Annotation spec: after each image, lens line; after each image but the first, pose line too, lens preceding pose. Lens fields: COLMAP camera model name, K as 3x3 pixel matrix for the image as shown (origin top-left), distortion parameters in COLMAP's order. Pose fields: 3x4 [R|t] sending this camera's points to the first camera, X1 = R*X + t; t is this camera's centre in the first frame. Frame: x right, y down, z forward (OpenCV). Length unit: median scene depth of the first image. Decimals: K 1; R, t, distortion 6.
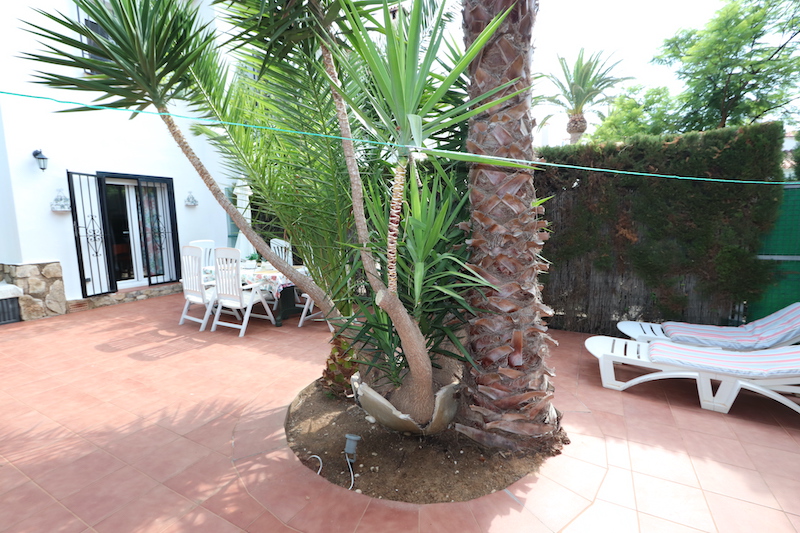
lens RADIAL K [[370.9, 0, 400.0], [0, 370.9, 265.2], [0, 0, 1]] dist [-0.020738, 0.003765]
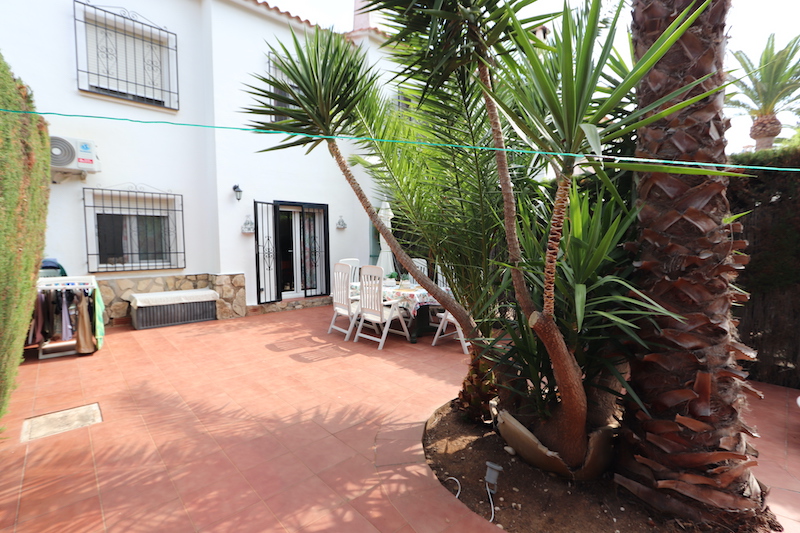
lens RADIAL K [[370.9, 0, 400.6], [0, 370.9, 264.9], [0, 0, 1]] dist [-0.020738, 0.003765]
pose [[0.943179, 0.025468, -0.331307, -0.047723], [-0.046068, 0.997452, -0.054472, 0.011018], [0.329075, 0.066639, 0.941949, -0.004808]]
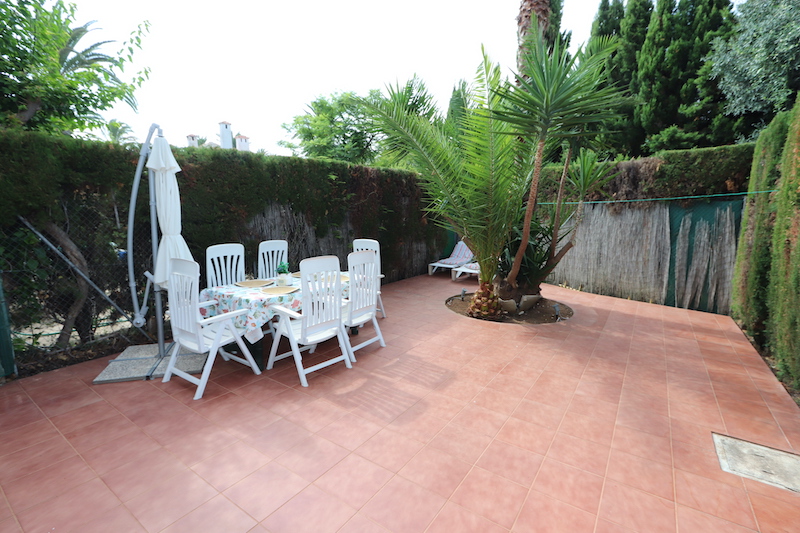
lens RADIAL K [[370.9, 0, 399.5], [0, 370.9, 266.4], [0, 0, 1]] dist [-0.020738, 0.003765]
pose [[0.118313, -0.142744, 0.982663, -2.370162], [0.115234, 0.984901, 0.129195, -0.208602], [-0.986267, 0.097950, 0.132975, 1.502313]]
